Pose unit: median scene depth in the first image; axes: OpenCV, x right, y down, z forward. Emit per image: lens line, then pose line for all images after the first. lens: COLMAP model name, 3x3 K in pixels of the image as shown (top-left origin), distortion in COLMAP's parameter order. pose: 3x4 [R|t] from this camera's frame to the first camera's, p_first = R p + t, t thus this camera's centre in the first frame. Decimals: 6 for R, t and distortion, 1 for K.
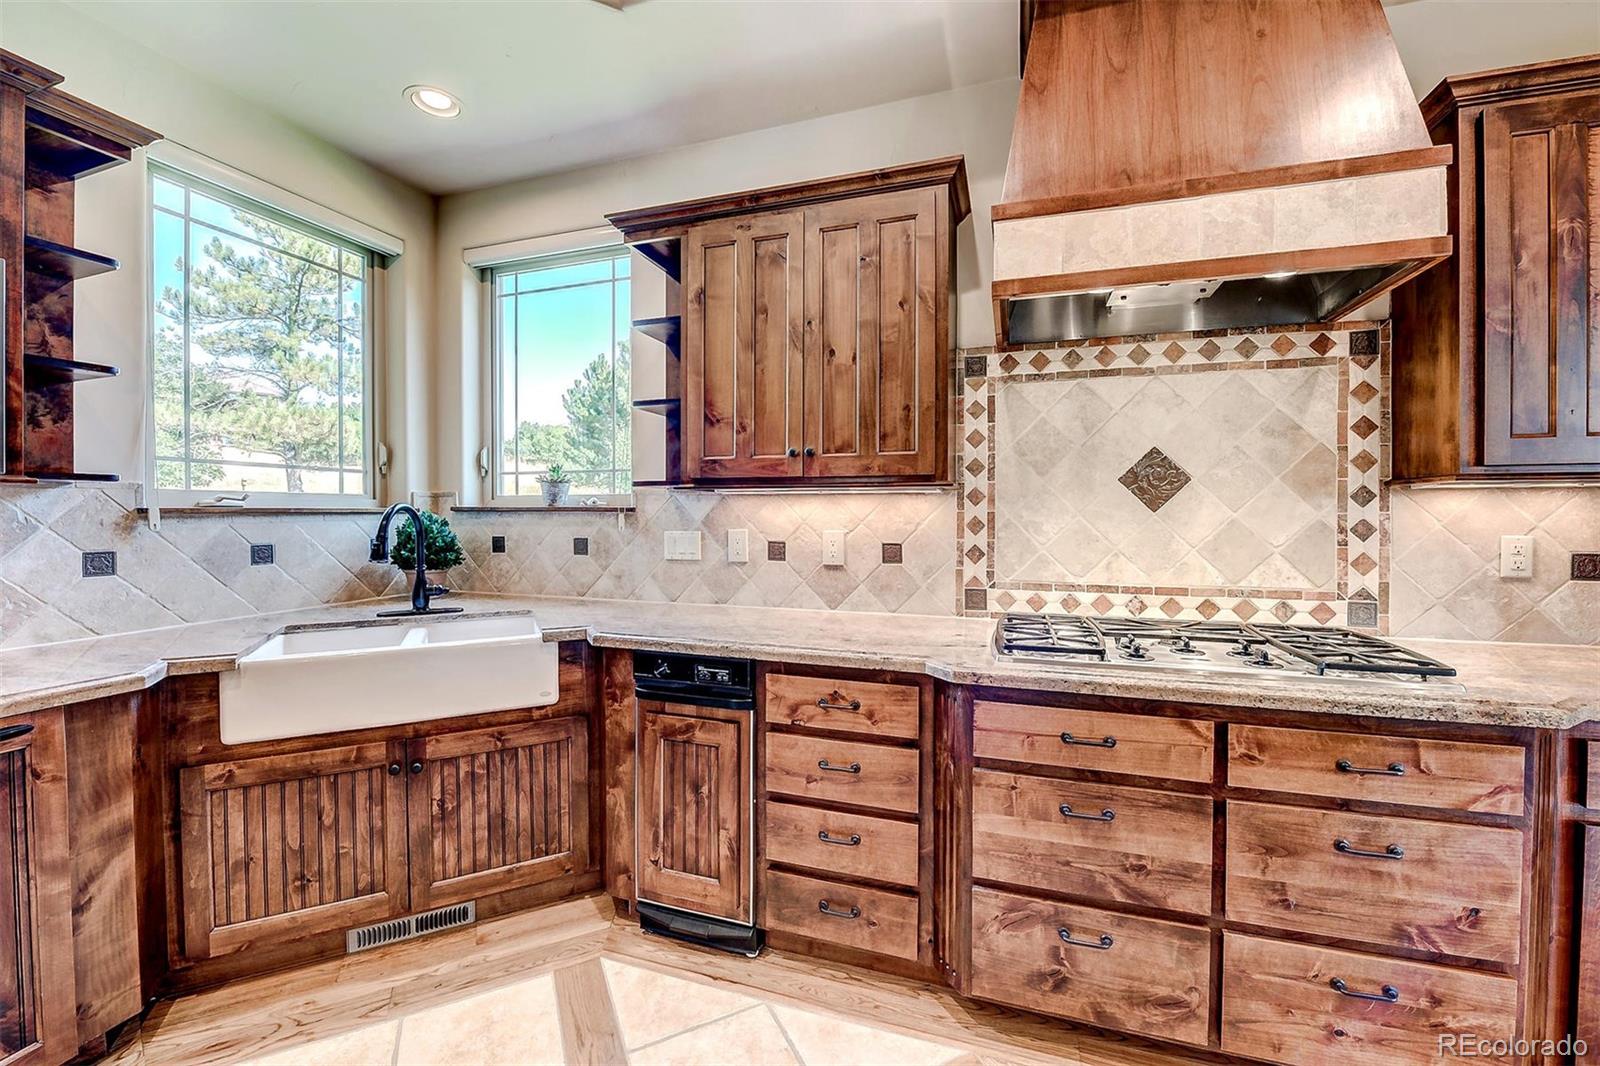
lens RADIAL K [[628.1, 0, 826.8], [0, 628.1, 516.8], [0, 0, 1]] dist [-0.013067, -0.001075]
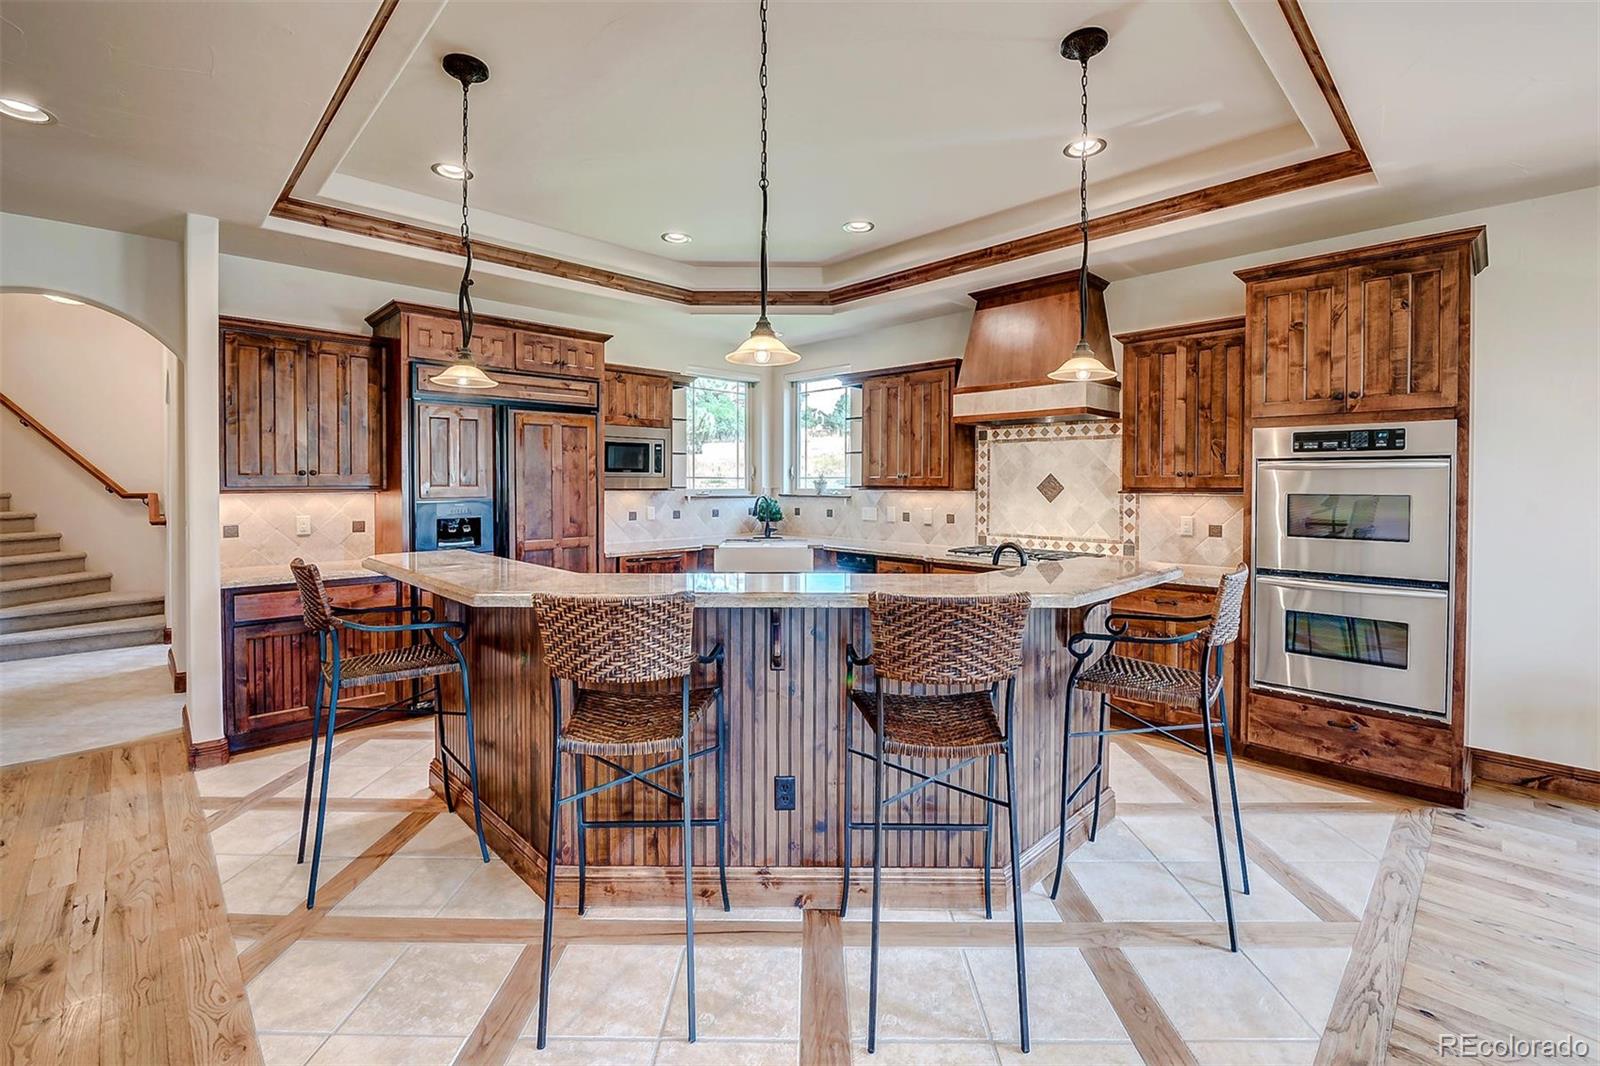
lens RADIAL K [[679.0, 0, 802.9], [0, 679.0, 496.7], [0, 0, 1]] dist [-0.005919, -0.000126]
pose [[0.875916, 0.011482, -0.482328, 0.948017], [-0.008304, 0.999927, 0.008723, -0.044096], [0.482393, -0.003636, 0.875947, -1.591956]]
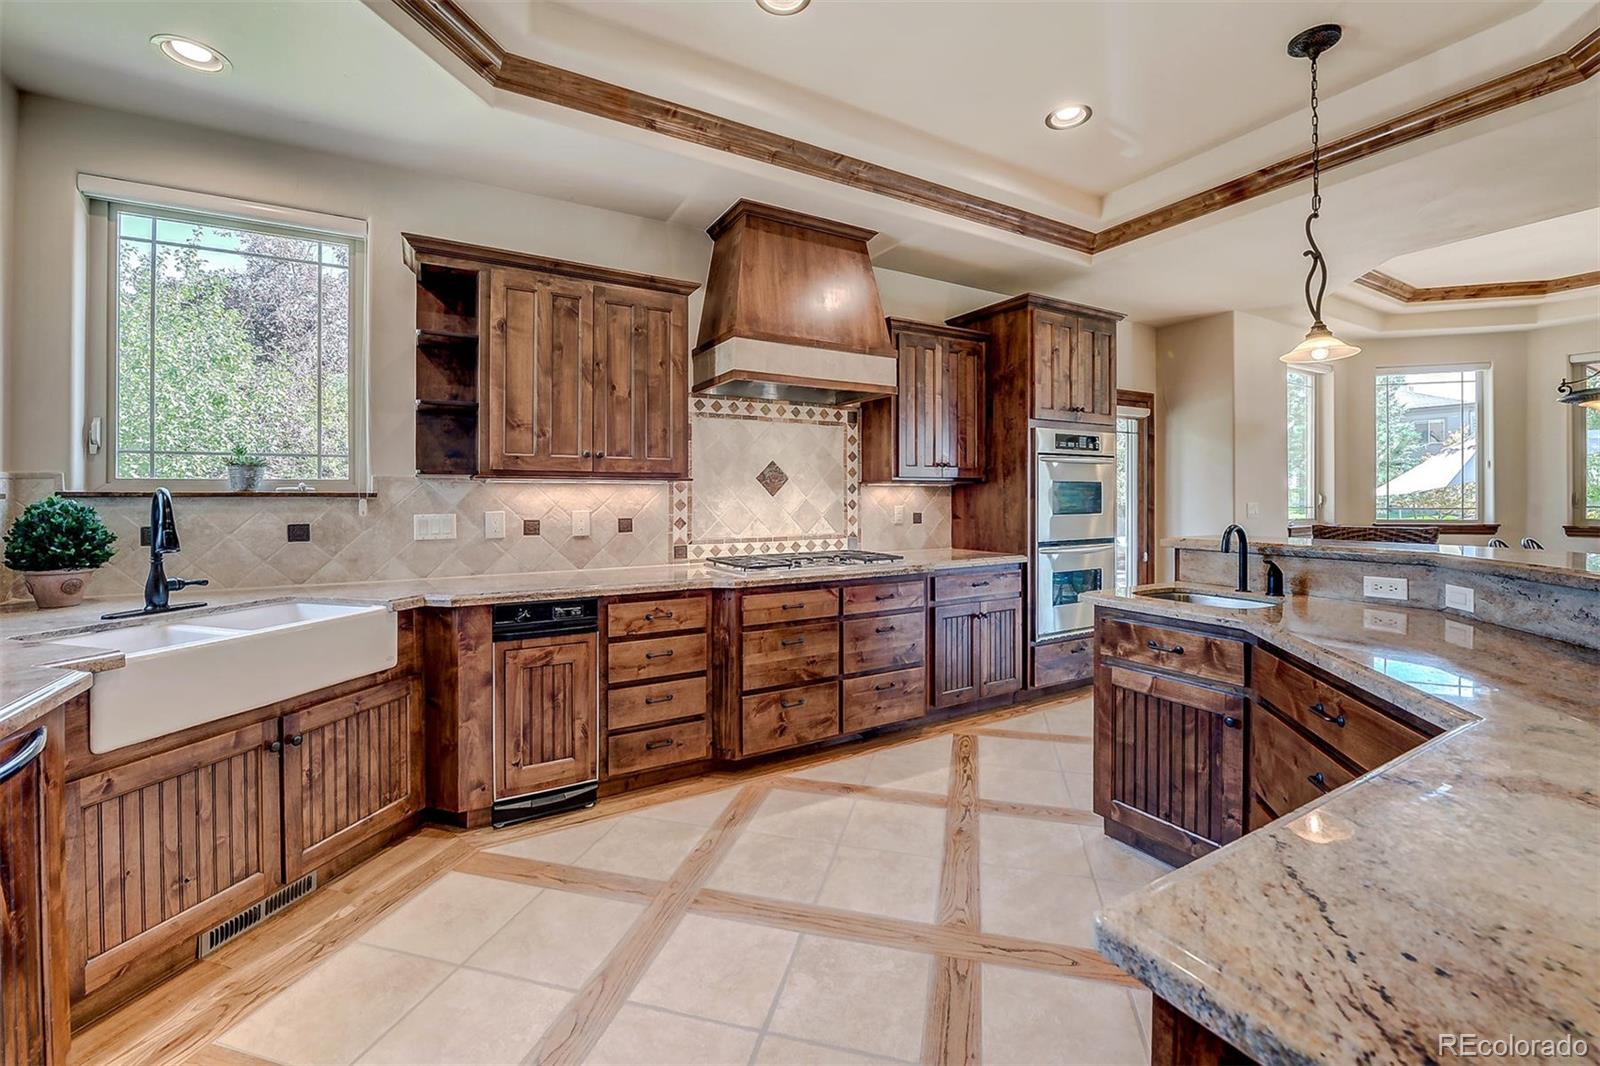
lens RADIAL K [[628.1, 0, 783.6], [0, 628.1, 495.8], [0, 0, 1]] dist [-0.013067, -0.001075]
pose [[0.693684, -0.000685, 0.720279, -0.806396], [0.009385, 0.999923, -0.008087, 0.006182], [-0.720218, 0.012370, 0.693637, -0.308929]]
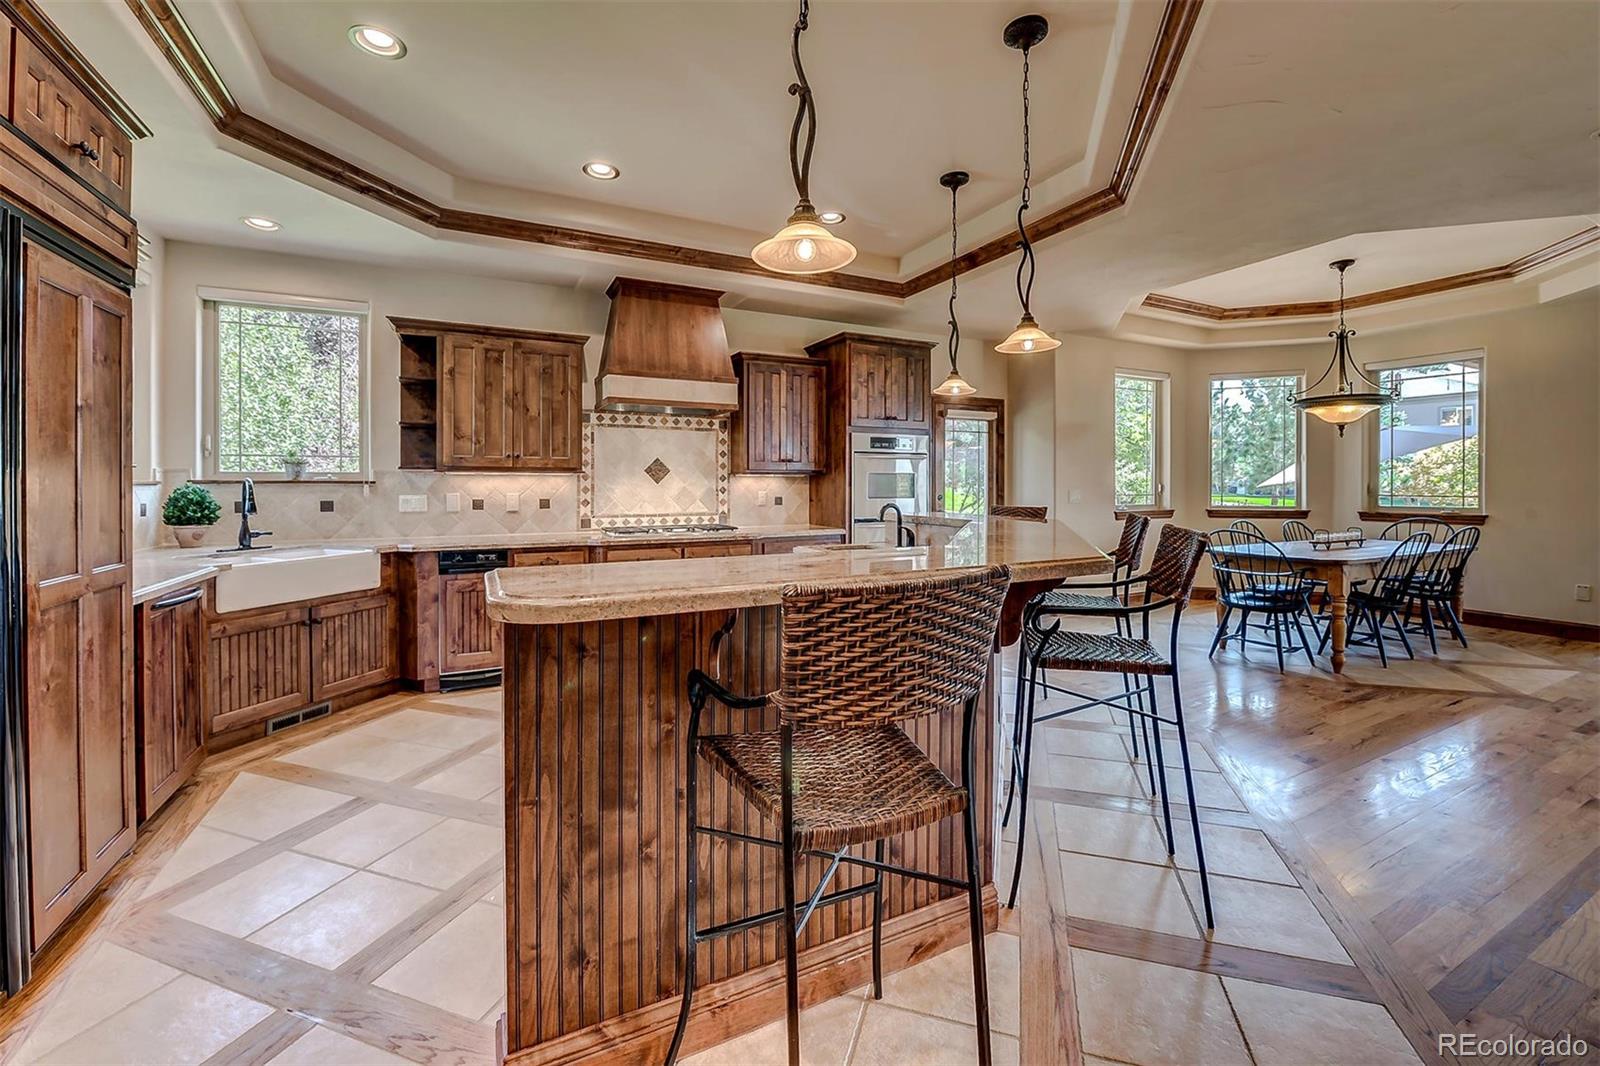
lens RADIAL K [[628.1, 0, 759.9], [0, 628.1, 489.1], [0, 0, 1]] dist [-0.013067, -0.001075]
pose [[0.755406, -0.005097, 0.655237, -0.842554], [0.005191, 0.999985, 0.001794, 0.011439], [-0.655236, 0.002046, 0.755421, -1.209571]]
